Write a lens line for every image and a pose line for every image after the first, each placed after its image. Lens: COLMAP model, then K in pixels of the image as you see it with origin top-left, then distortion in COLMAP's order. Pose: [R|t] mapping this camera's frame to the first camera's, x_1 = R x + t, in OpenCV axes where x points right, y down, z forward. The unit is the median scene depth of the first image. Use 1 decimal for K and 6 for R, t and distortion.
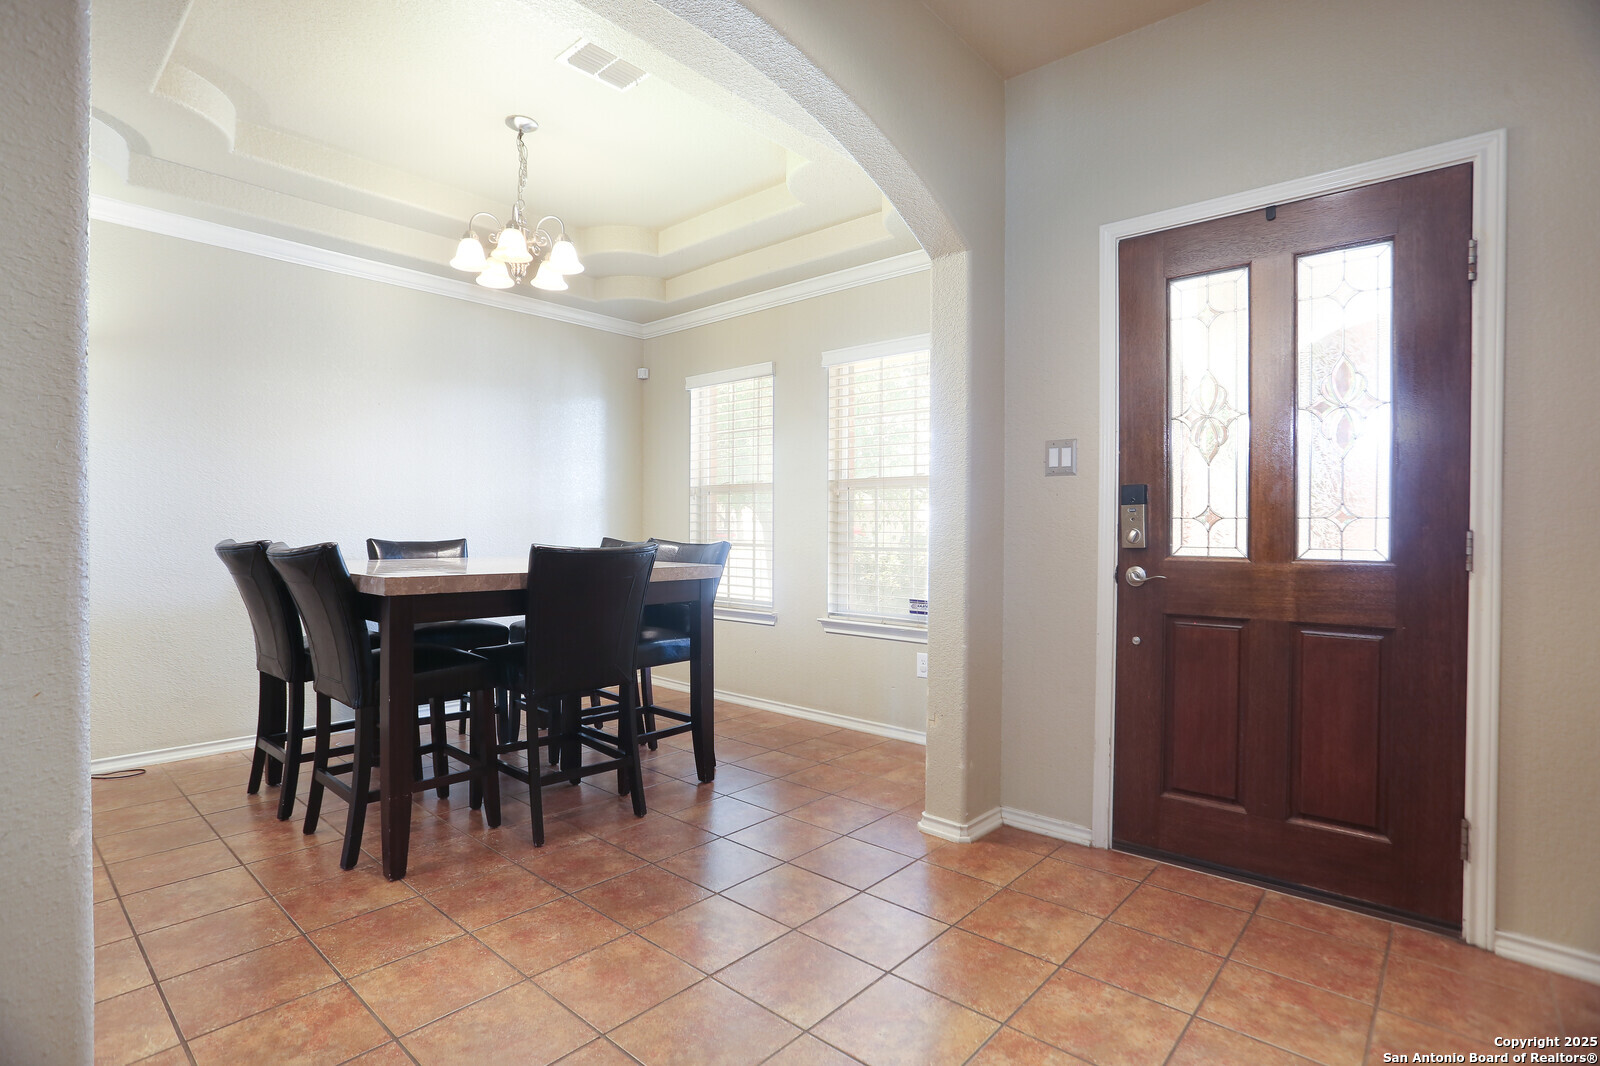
lens RADIAL K [[777.7, 0, 794.1], [0, 777.7, 534.6], [0, 0, 1]] dist [-0.039797, 0.009026]
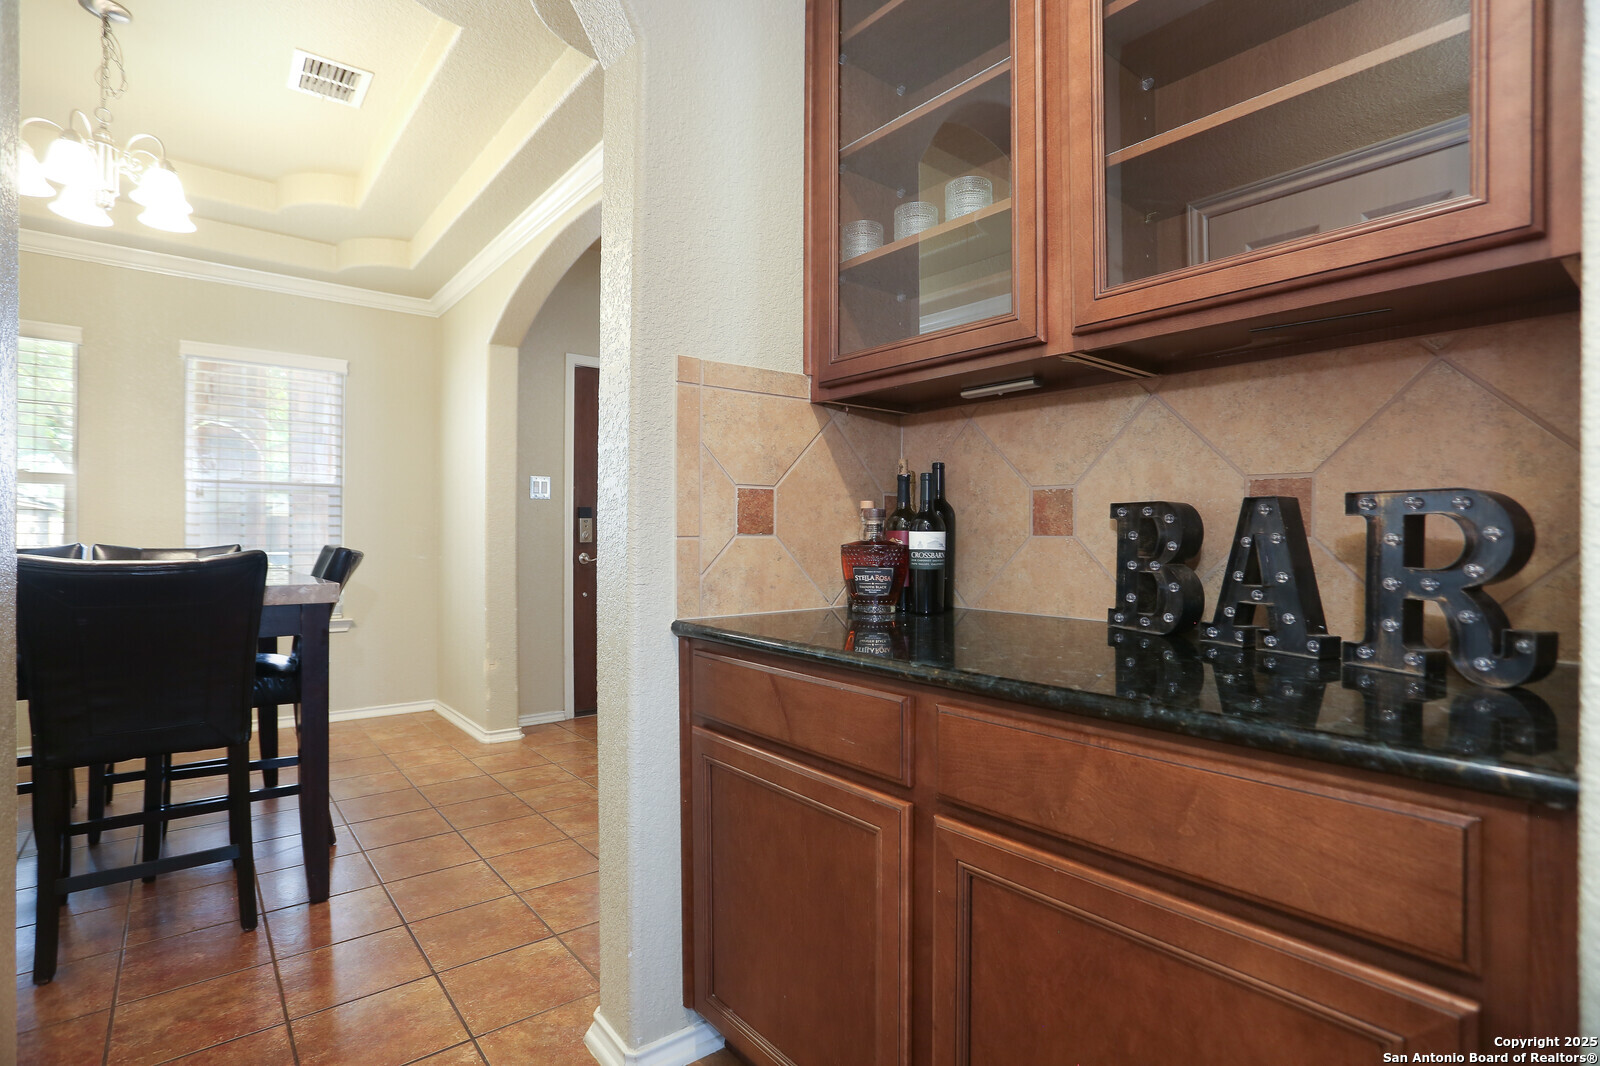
lens RADIAL K [[777.7, 0, 800.1], [0, 777.7, 534.5], [0, 0, 1]] dist [-0.039797, 0.009026]
pose [[0.142637, -0.001361, 0.989774, -1.307385], [0.000652, 0.999999, 0.001282, -0.004255], [-0.989775, 0.000462, 0.142638, 0.262546]]
